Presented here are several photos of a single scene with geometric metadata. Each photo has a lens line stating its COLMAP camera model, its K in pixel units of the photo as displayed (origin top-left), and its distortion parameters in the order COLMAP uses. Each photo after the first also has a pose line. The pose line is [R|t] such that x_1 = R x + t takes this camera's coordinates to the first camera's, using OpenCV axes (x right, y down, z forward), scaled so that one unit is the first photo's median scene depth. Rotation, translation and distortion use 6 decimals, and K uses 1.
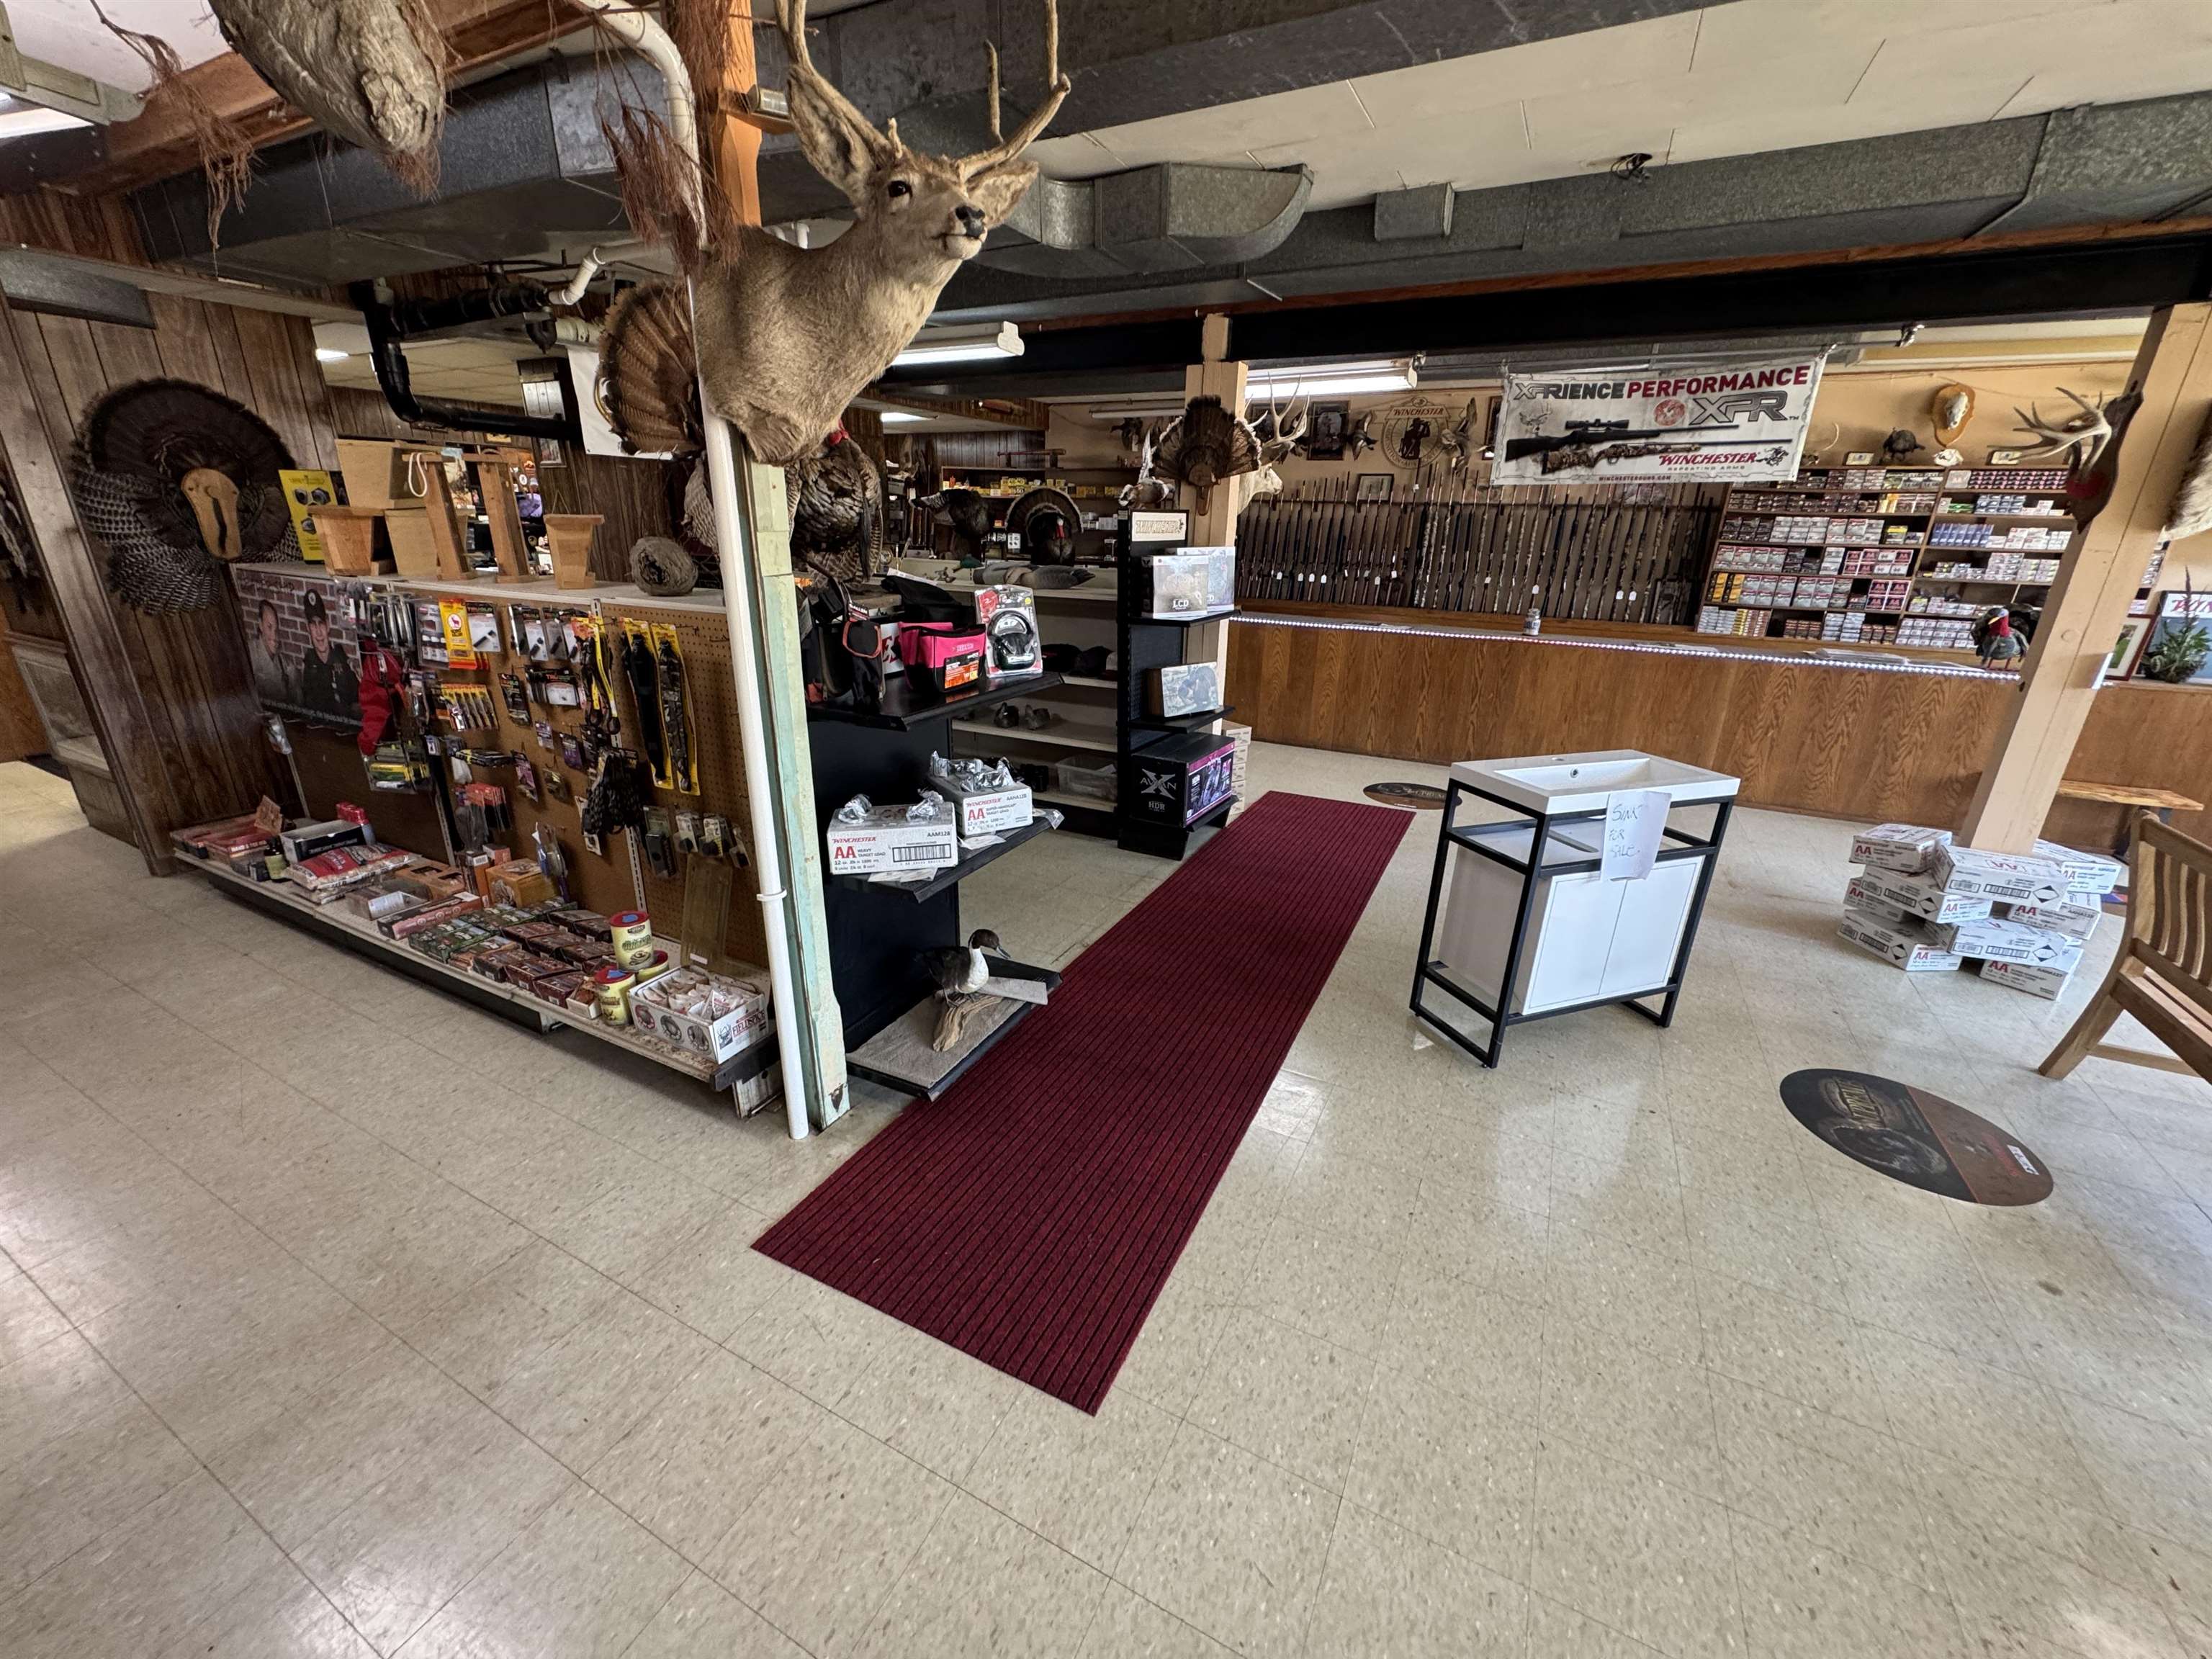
lens RADIAL K [[875.0, 0, 1106.0], [0, 875.0, 829.5], [0, 0, 1]] dist [-0.002809, 0.000085]
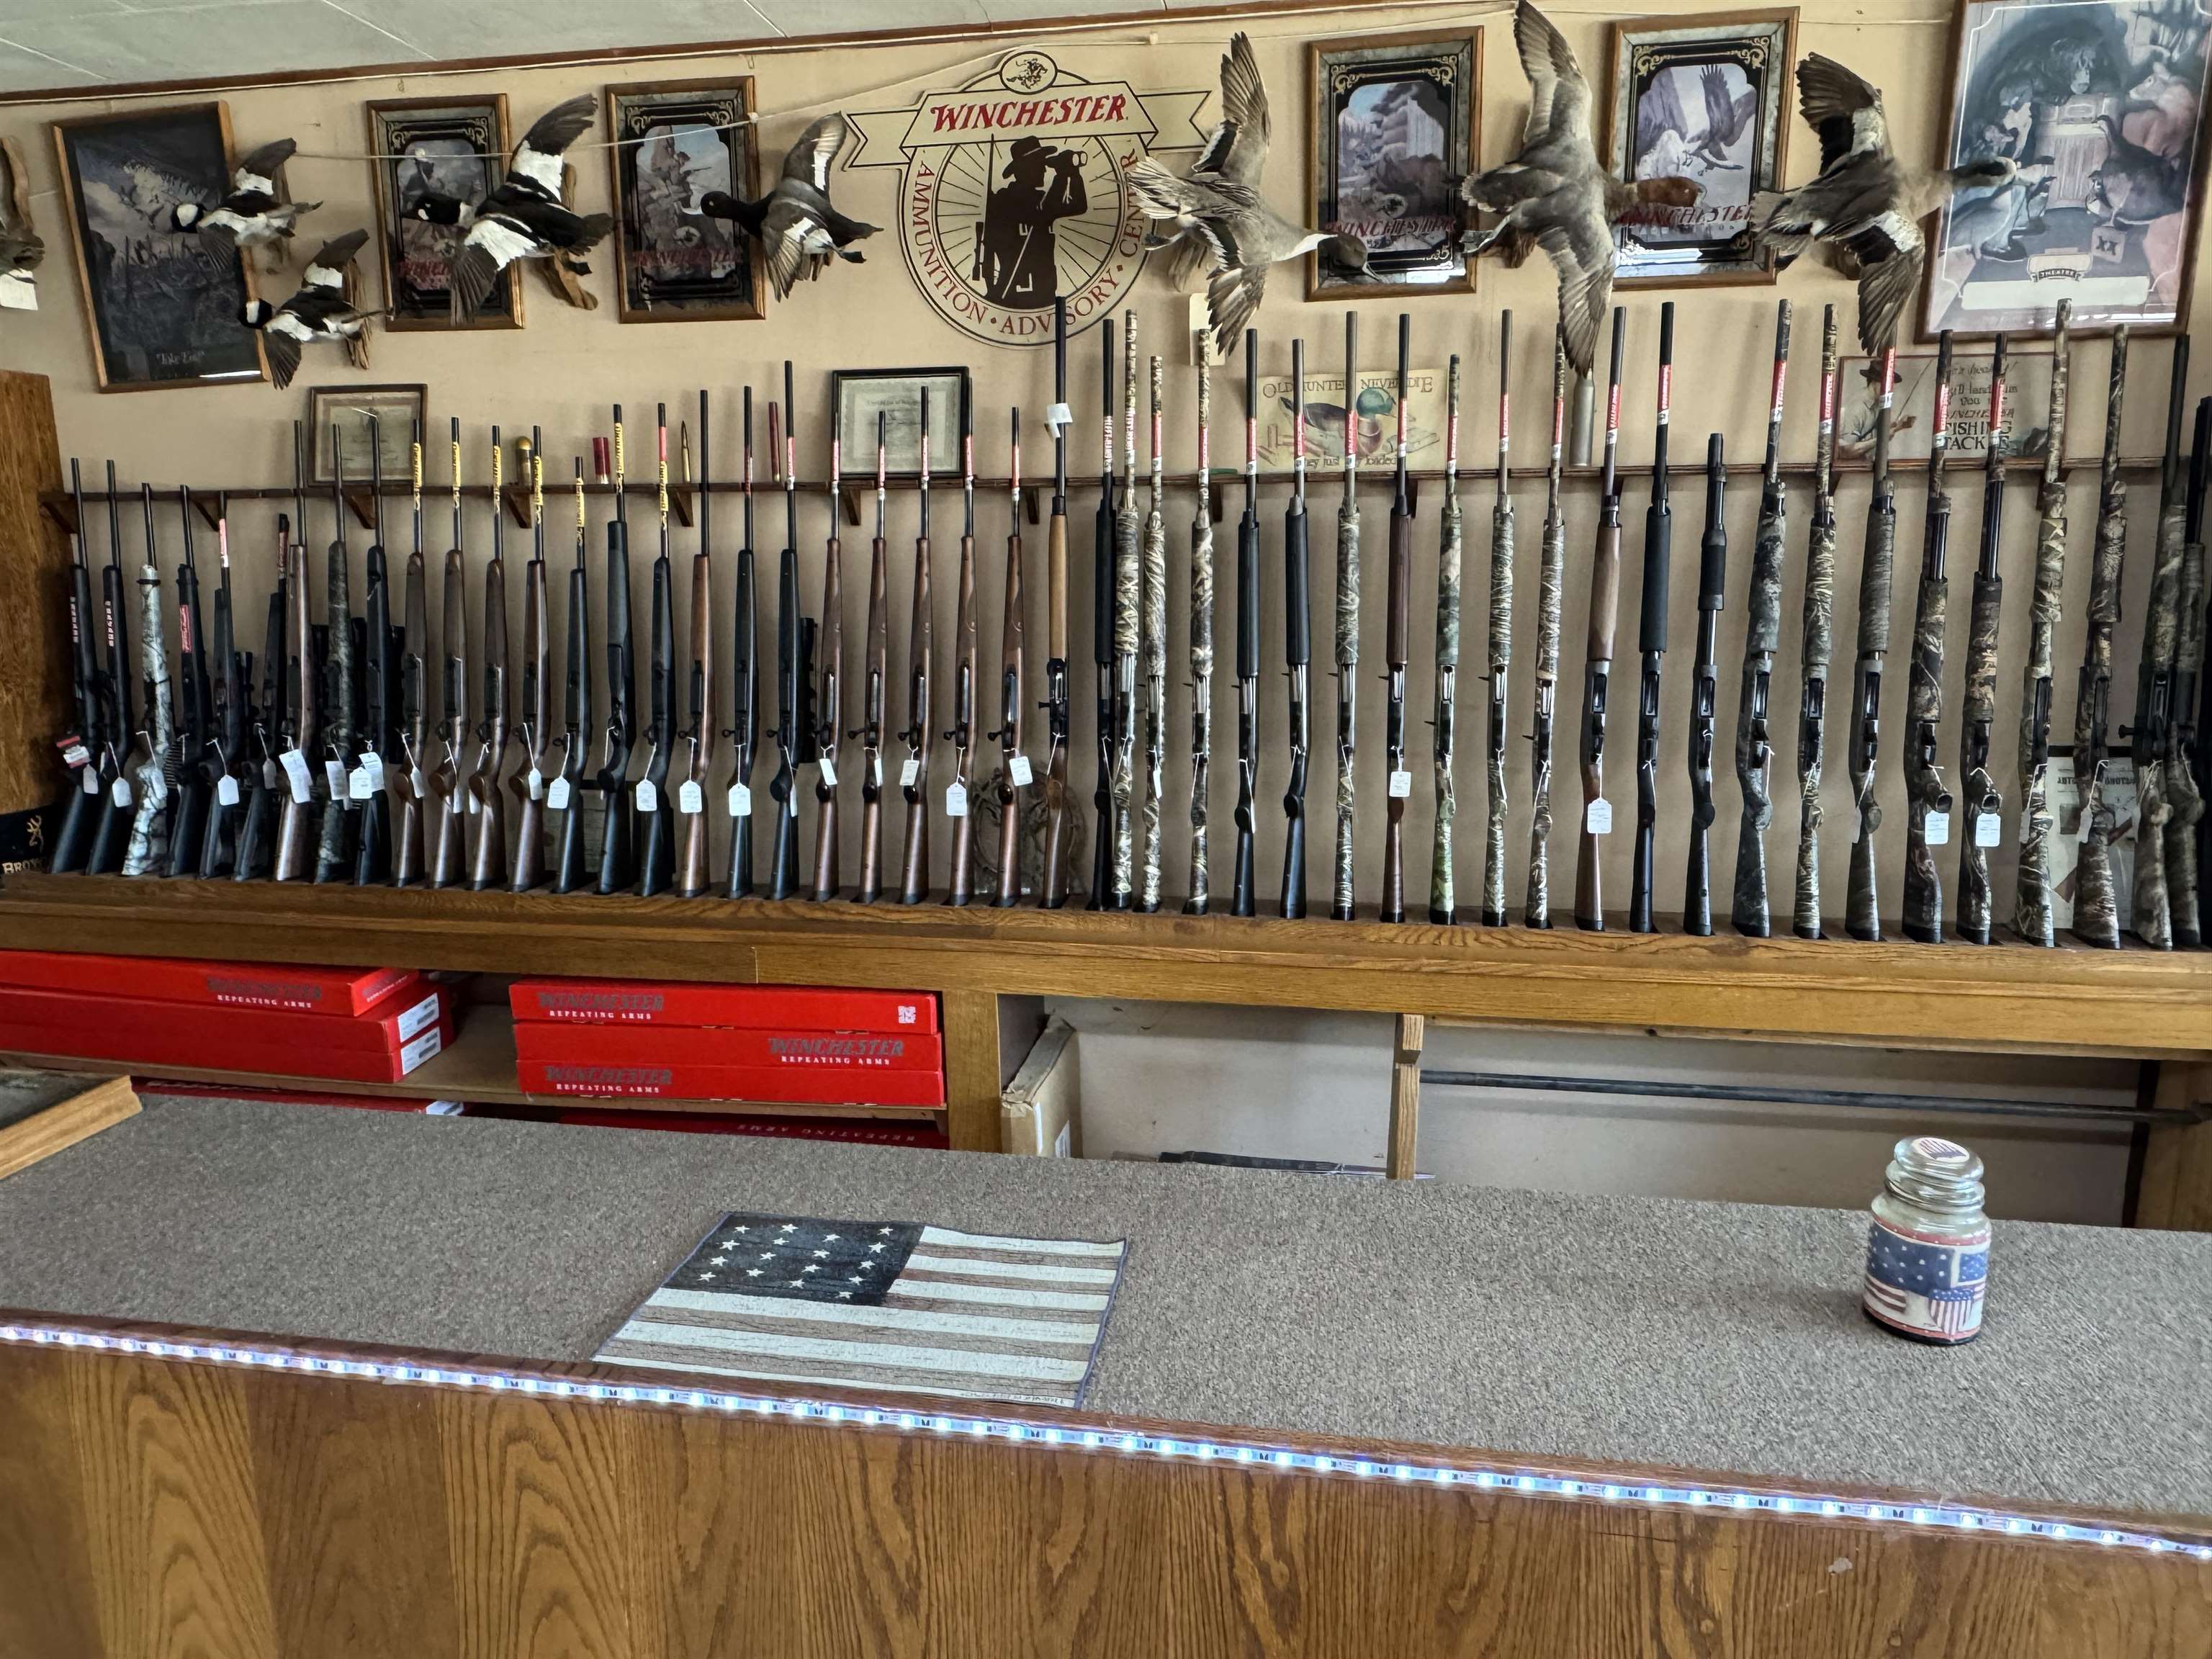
lens RADIAL K [[1442.8, 0, 1106.0], [0, 1442.8, 829.5], [0, 0, 1]] dist [0.000100, 0.000535]
pose [[0.953620, -0.086685, 0.288261, 0.265085], [0.128453, 0.983255, -0.129264, -0.248559], [-0.272229, 0.160297, 0.948787, 0.698988]]
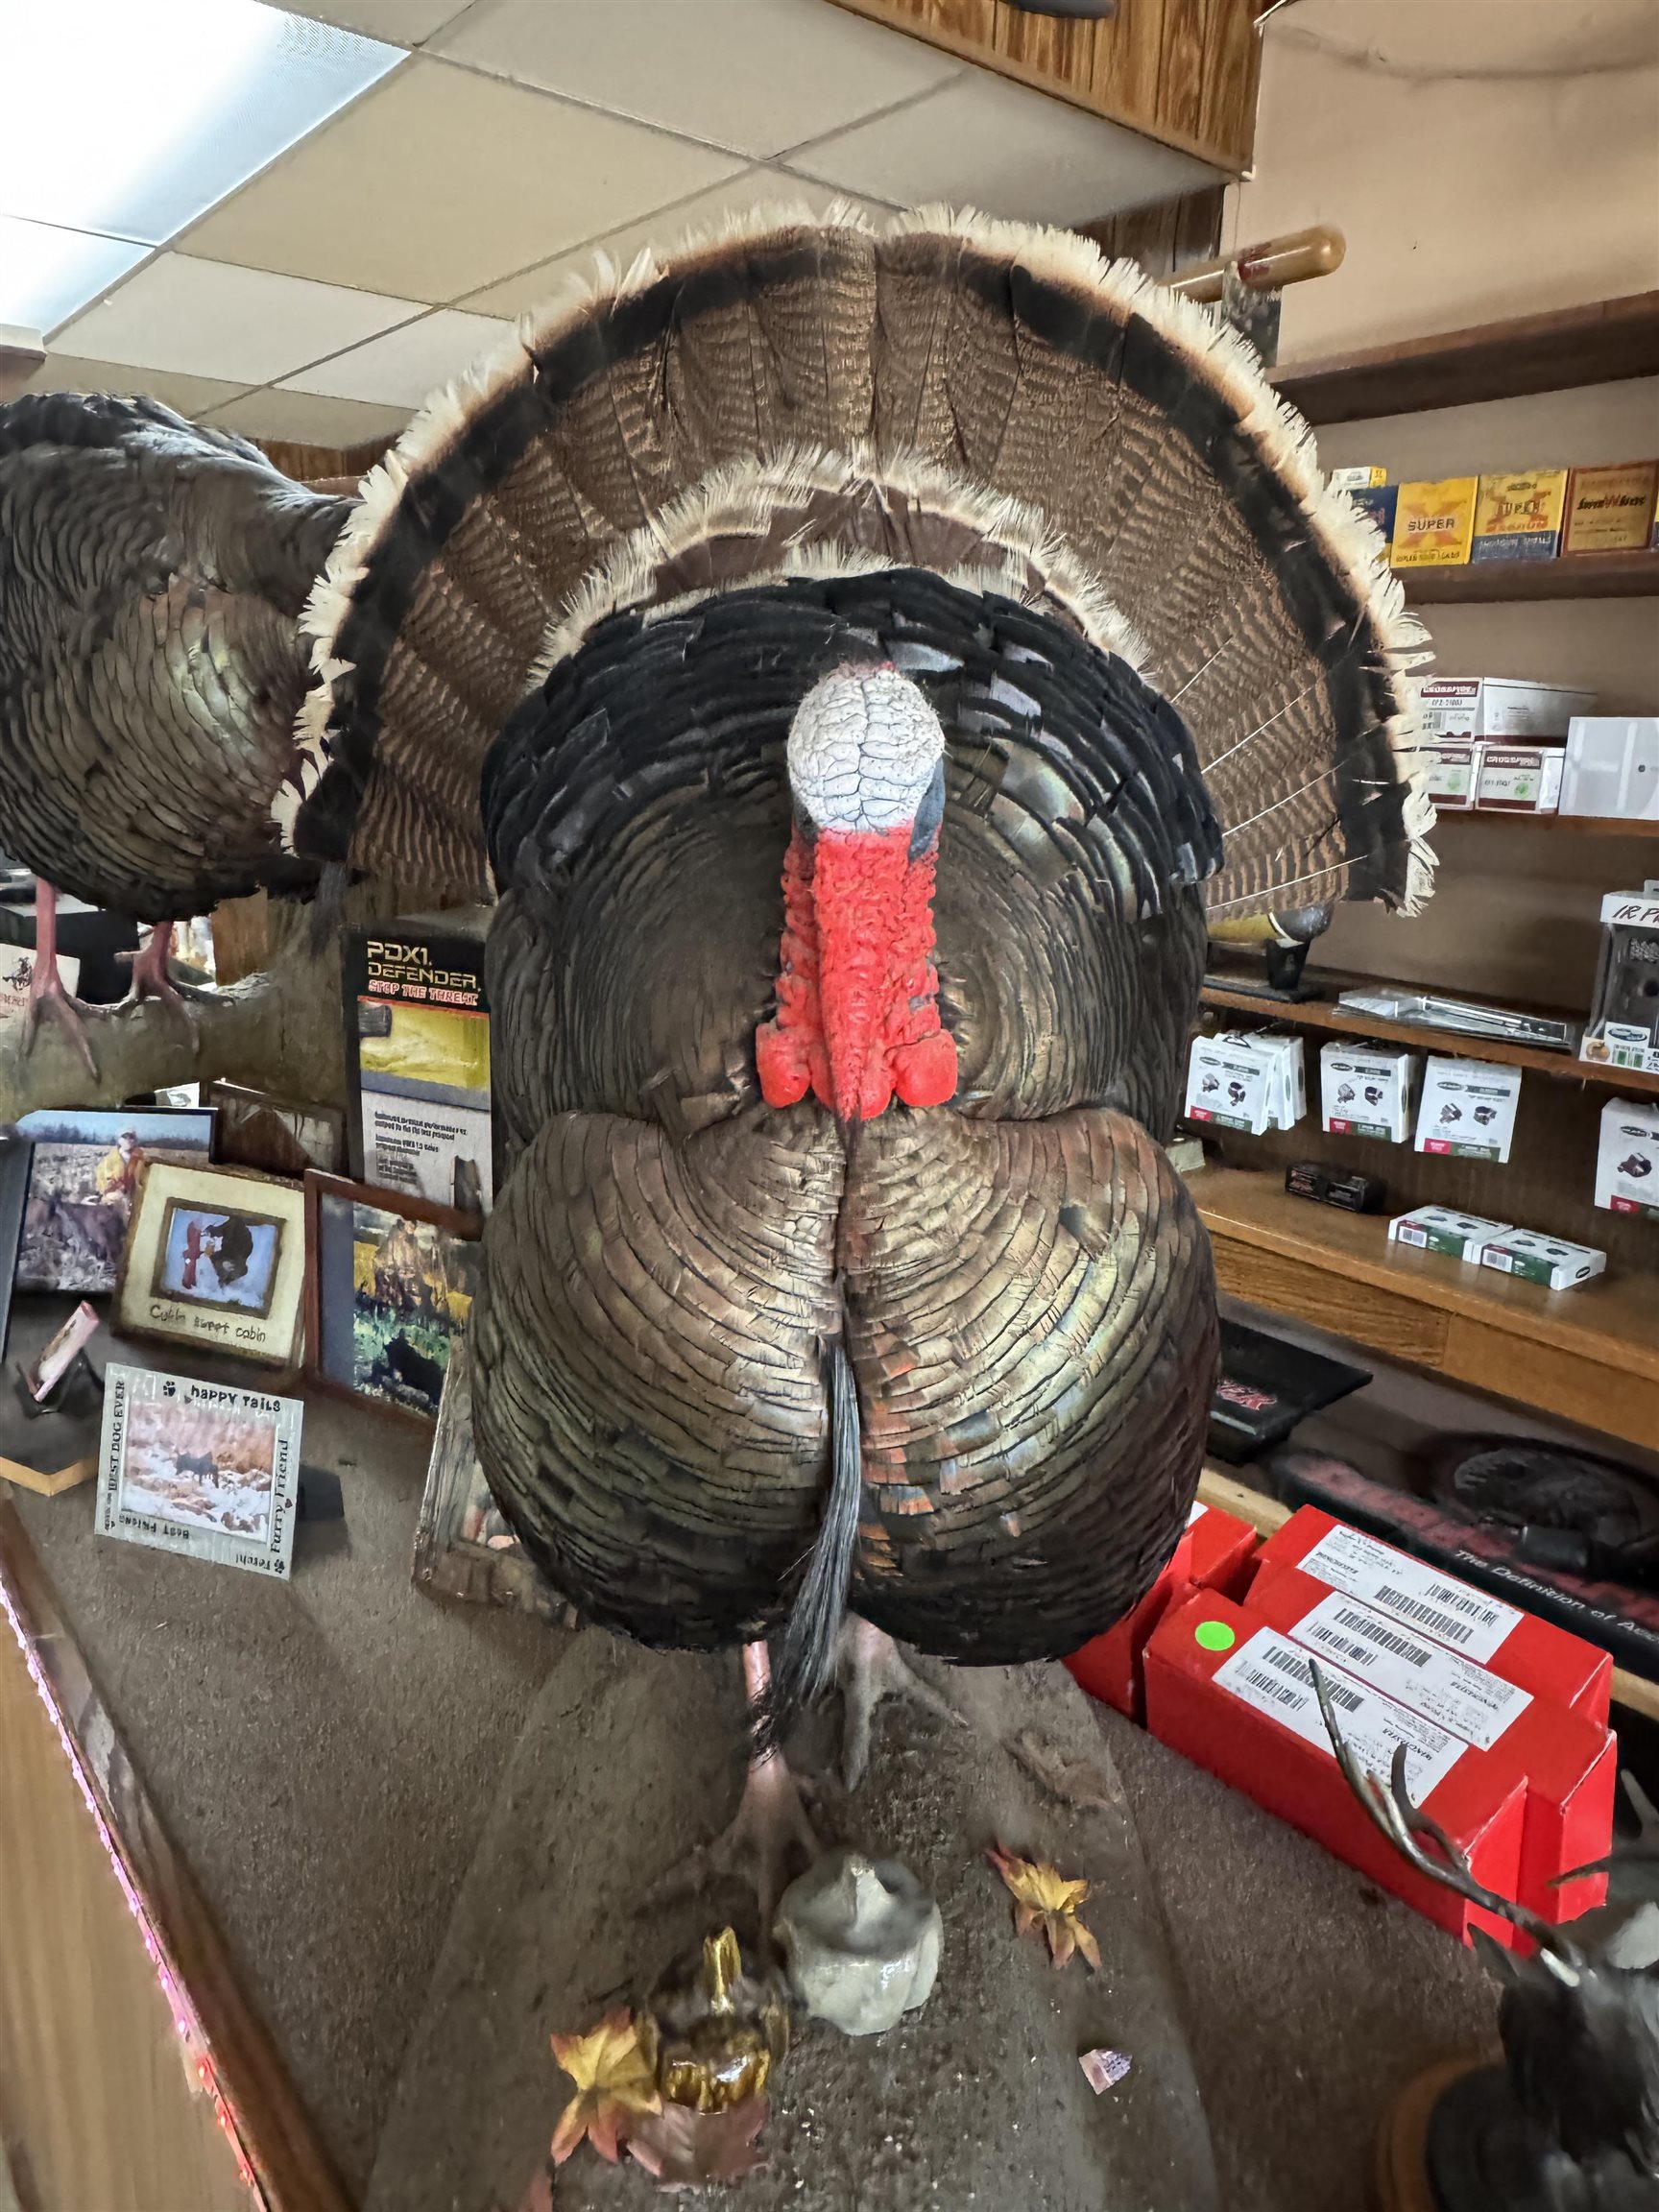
lens RADIAL K [[1442.8, 0, 829.5], [0, 1442.8, 1106.0], [0, 0, 1]] dist [0.000100, 0.000535]
pose [[0.922903, 0.100349, -0.371726, -0.029172], [-0.134848, 0.988535, -0.067935, -0.348125], [0.360647, 0.112824, 0.925853, 0.988392]]
